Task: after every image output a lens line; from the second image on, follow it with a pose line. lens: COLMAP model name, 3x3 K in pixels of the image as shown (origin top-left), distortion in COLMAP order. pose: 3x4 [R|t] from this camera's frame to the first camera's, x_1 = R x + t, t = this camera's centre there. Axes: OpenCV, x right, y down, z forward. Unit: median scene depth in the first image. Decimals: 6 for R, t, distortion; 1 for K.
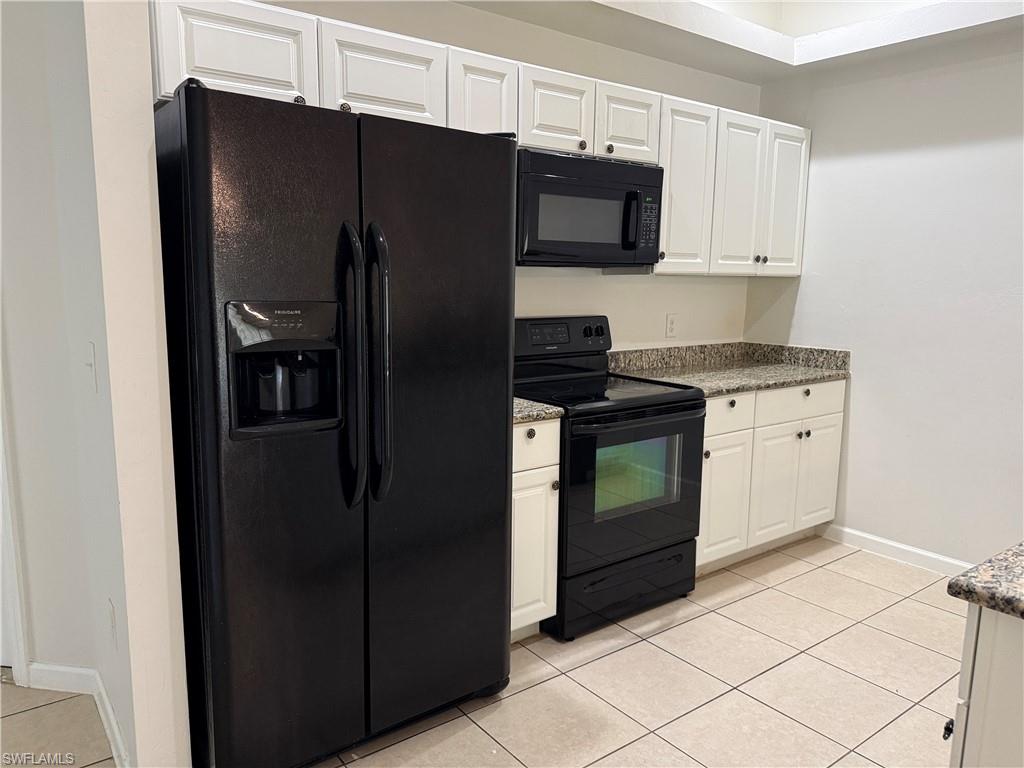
lens RADIAL K [[711.5, 0, 499.7], [0, 711.5, 388.0], [0, 0, 1]] dist [0.101380, -0.186165]
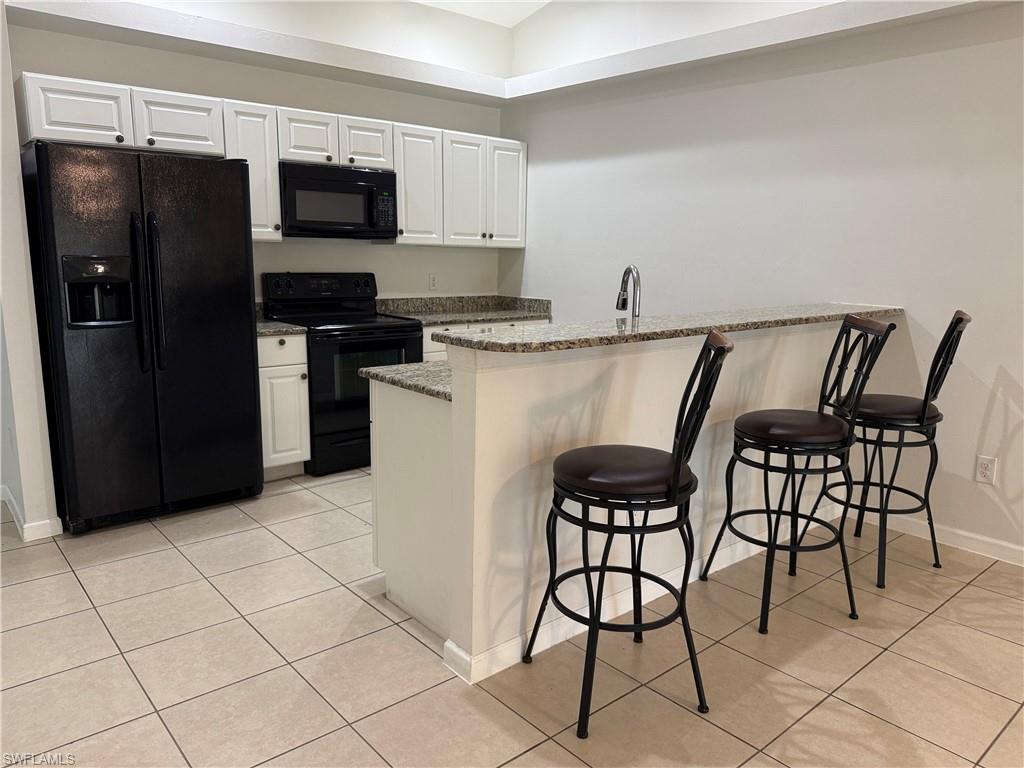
lens RADIAL K [[711.5, 0, 499.7], [0, 711.5, 388.0], [0, 0, 1]] dist [0.101380, -0.186165]
pose [[0.997447, -0.006925, 0.071071, 0.305180], [0.004280, 0.999295, 0.037296, 0.079685], [-0.071279, -0.036896, 0.996774, -0.477404]]
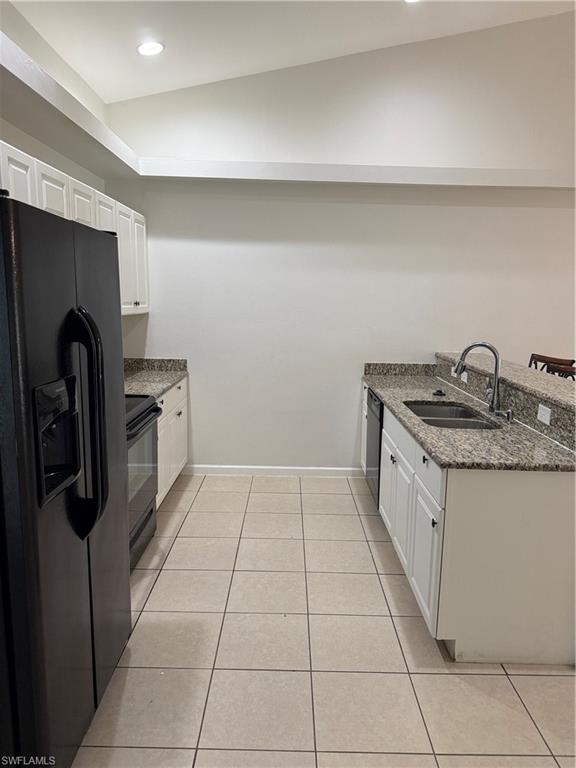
lens RADIAL K [[533.6, 0, 288.0], [0, 533.6, 384.0], [0, 0, 1]] dist [0.101380, -0.186165]
pose [[0.598631, -0.128971, 0.790574, -0.383202], [0.110051, 0.990836, 0.078309, -0.071066], [-0.793429, 0.040125, 0.607338, 0.082763]]
